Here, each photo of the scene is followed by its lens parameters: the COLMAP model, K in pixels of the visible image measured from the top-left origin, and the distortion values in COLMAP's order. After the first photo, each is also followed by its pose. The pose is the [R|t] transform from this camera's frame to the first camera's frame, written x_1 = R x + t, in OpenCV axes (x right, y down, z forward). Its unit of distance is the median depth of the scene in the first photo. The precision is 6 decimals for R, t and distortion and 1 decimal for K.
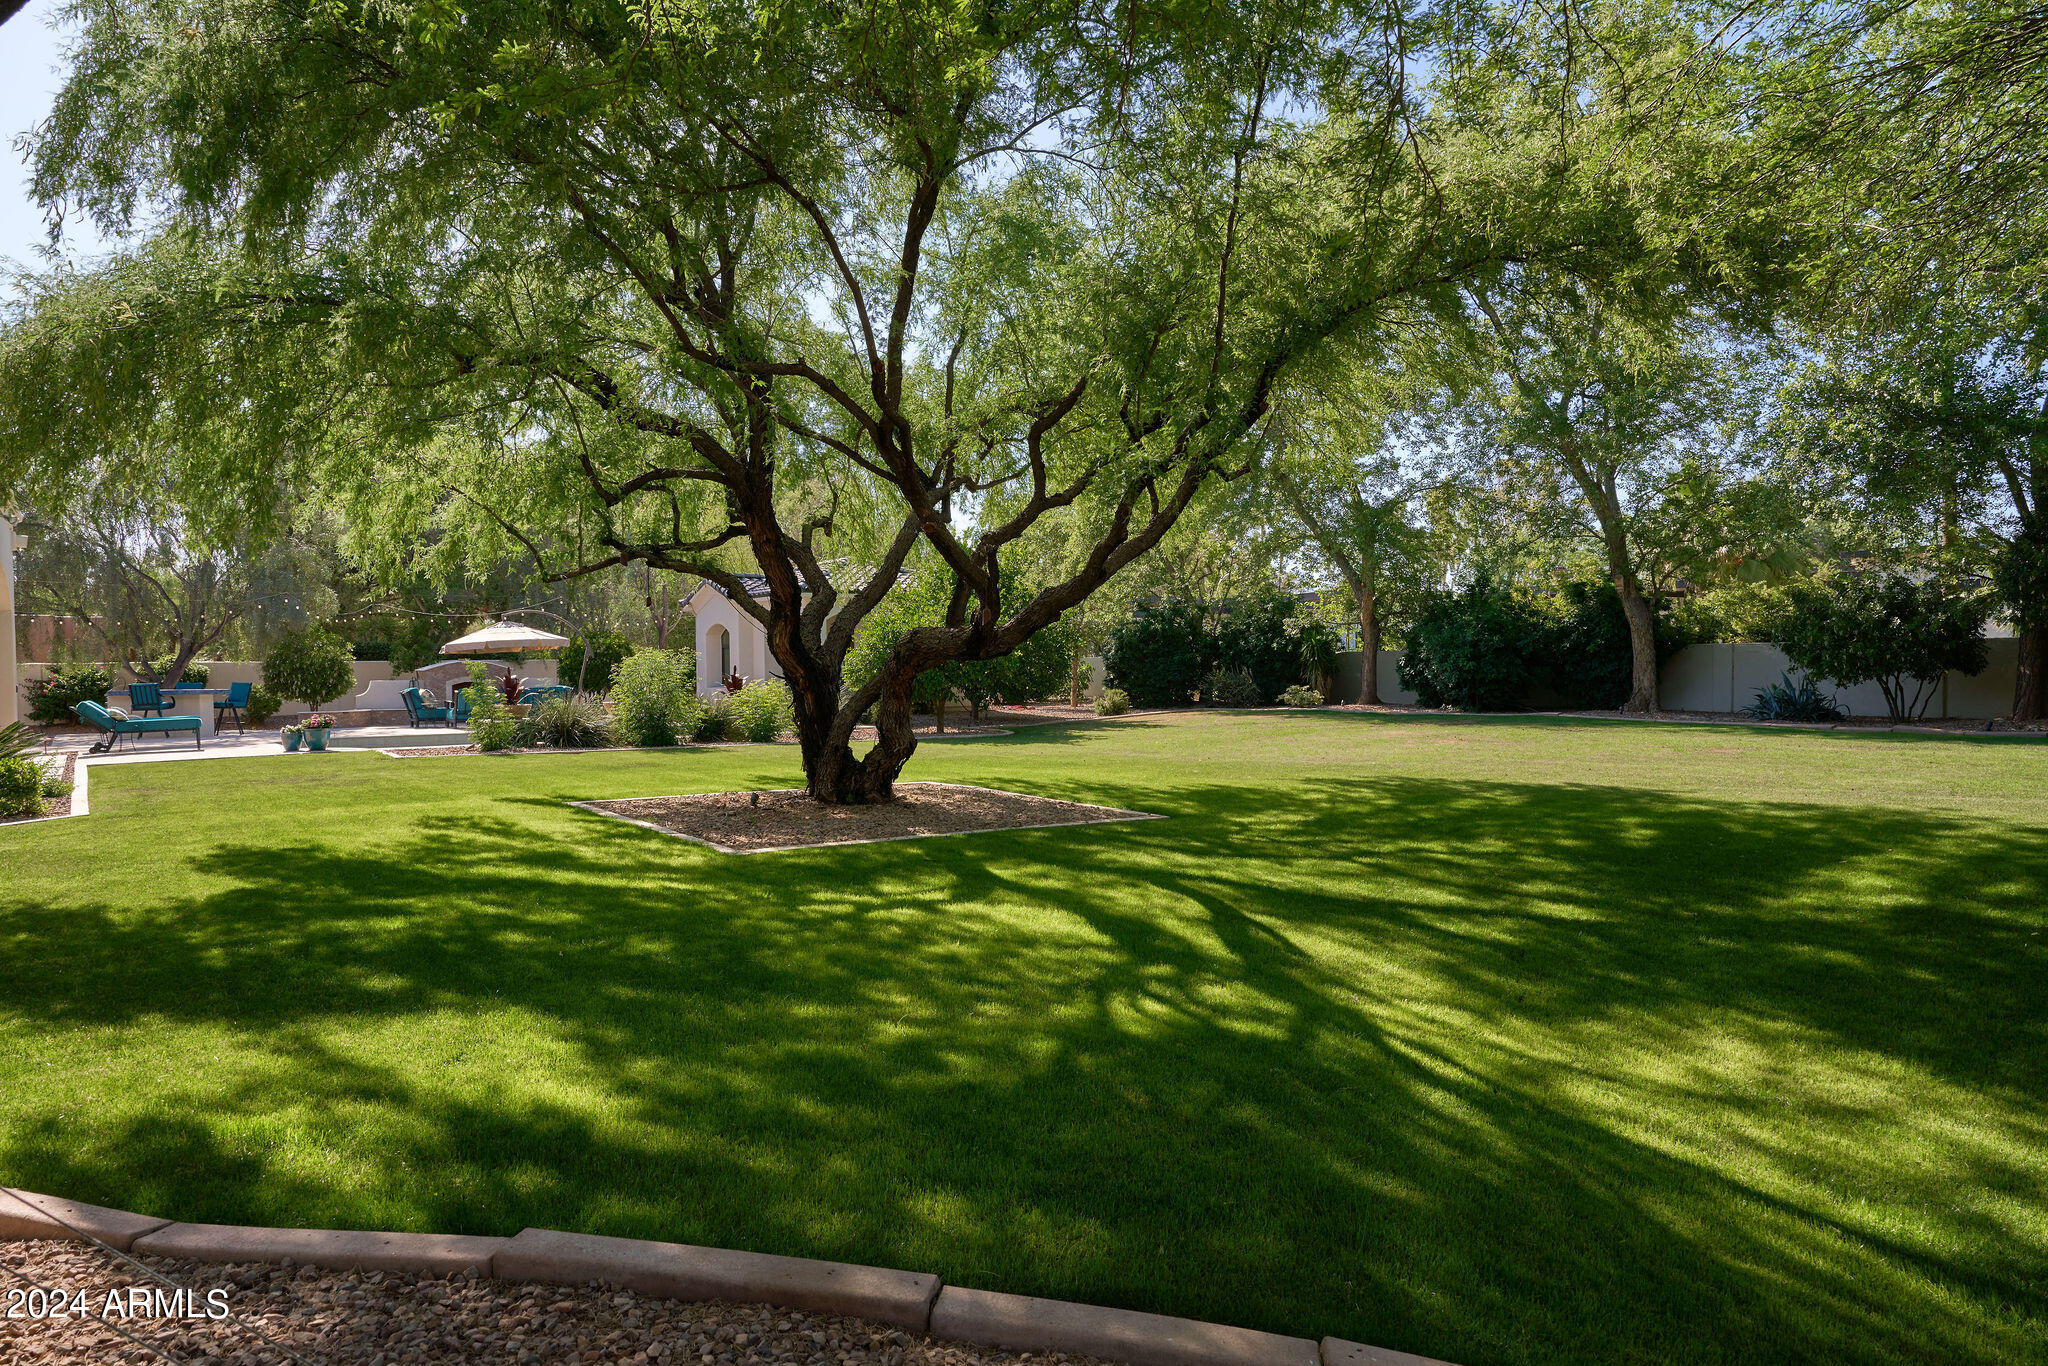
lens RADIAL K [[1388.0, 0, 1030.9], [0, 1388.0, 681.7], [0, 0, 1]] dist [-0.000977, -0.001428]
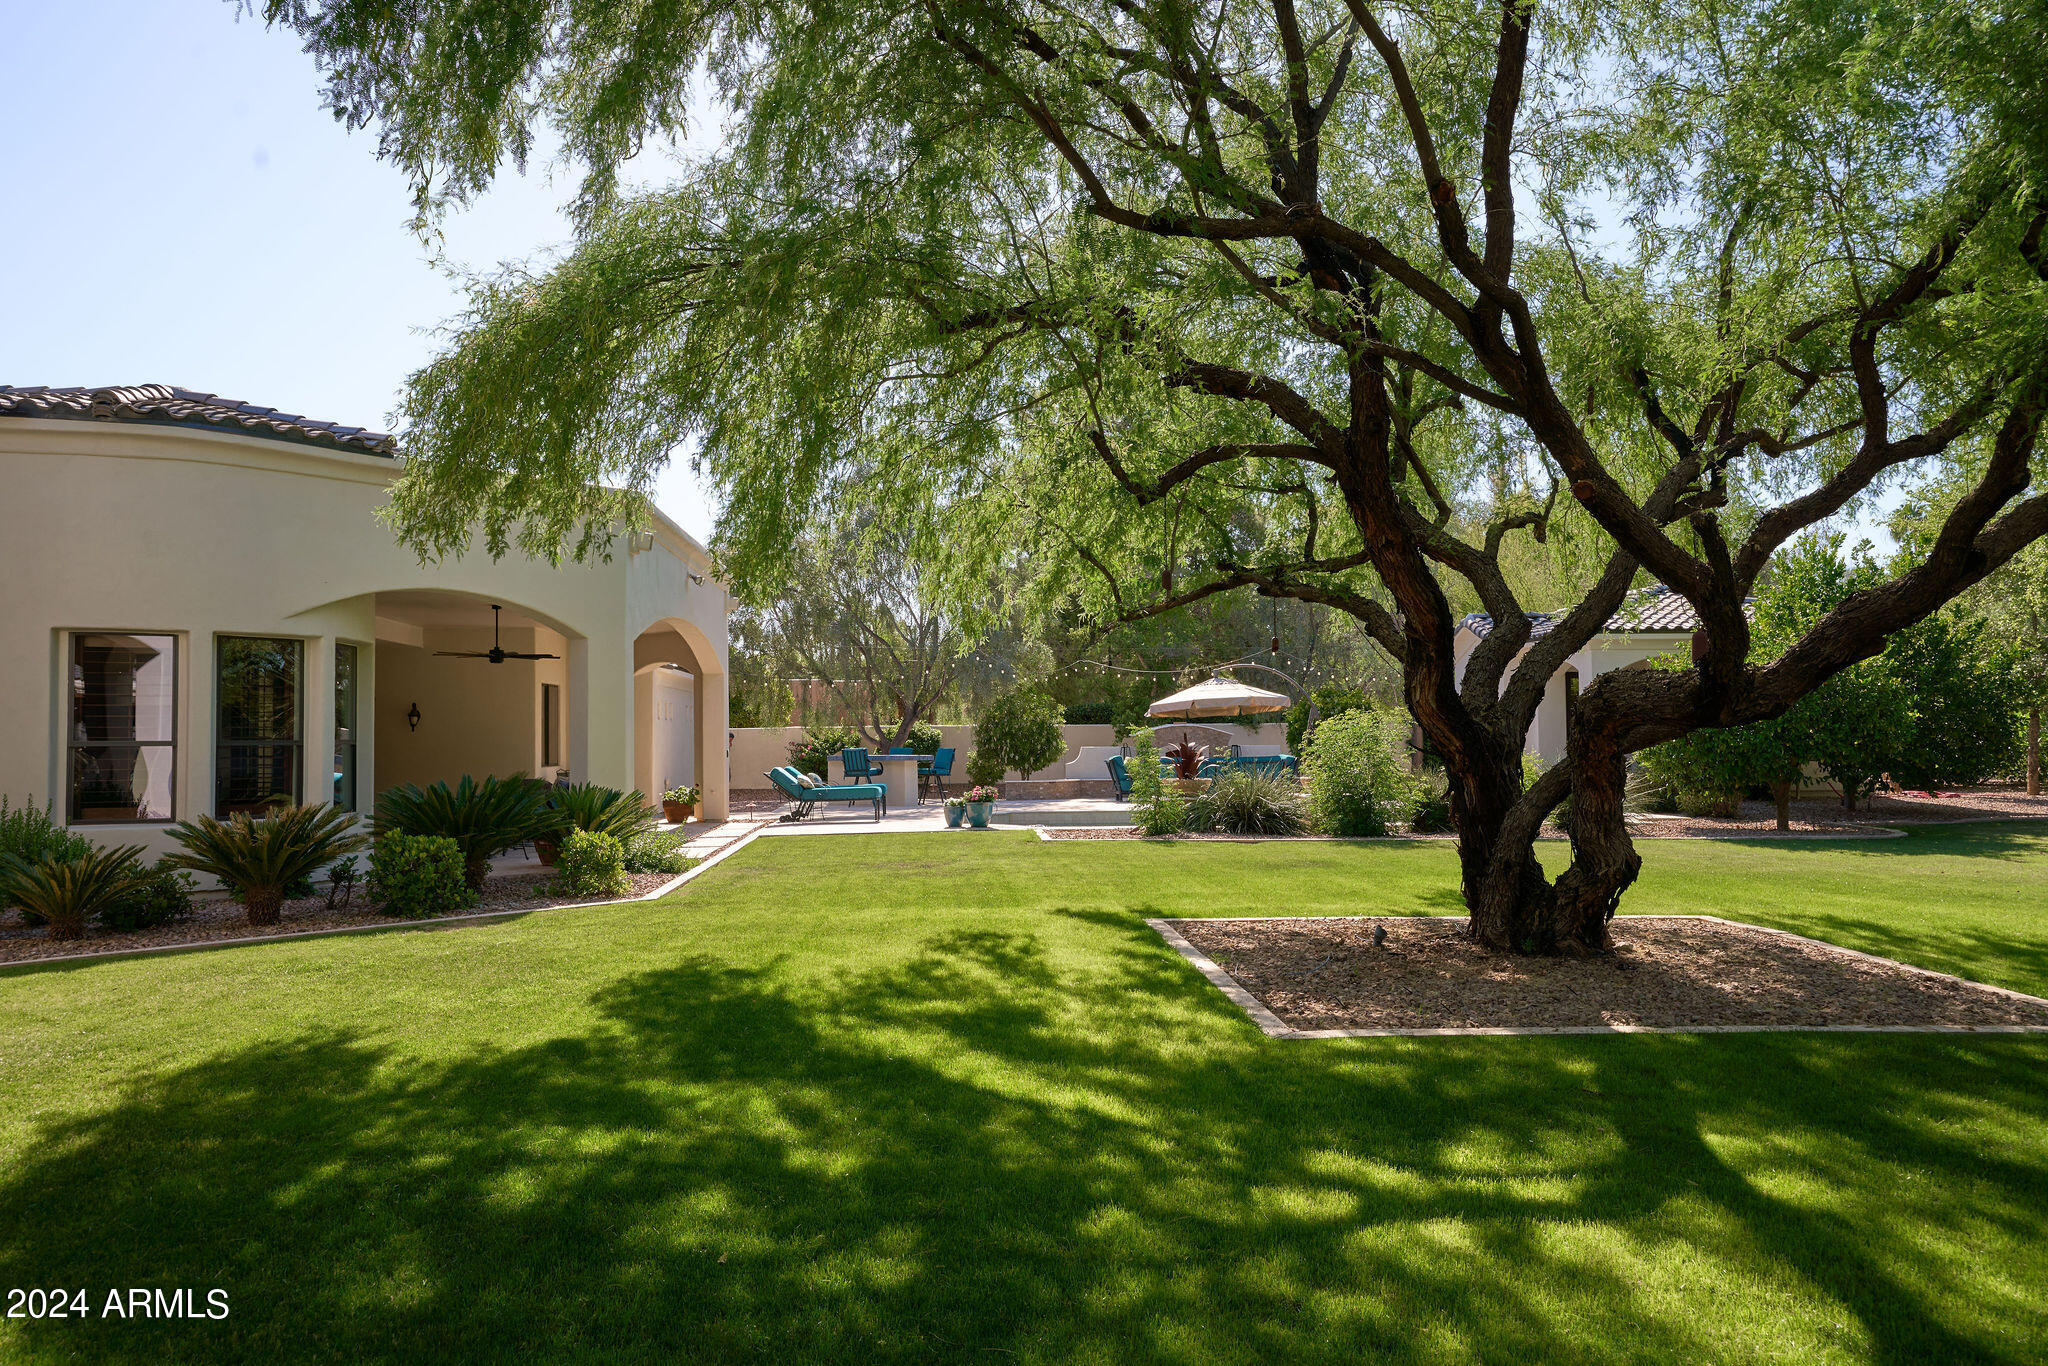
lens RADIAL K [[1567.7, 0, 1025.1], [0, 1567.7, 675.3], [0, 0, 1]] dist [0.016121, 0.018149]
pose [[0.851479, -0.016017, -0.524144, 0.031267], [-0.007930, 0.999026, -0.043411, -0.003615], [0.524329, 0.041120, 0.850522, 0.169380]]
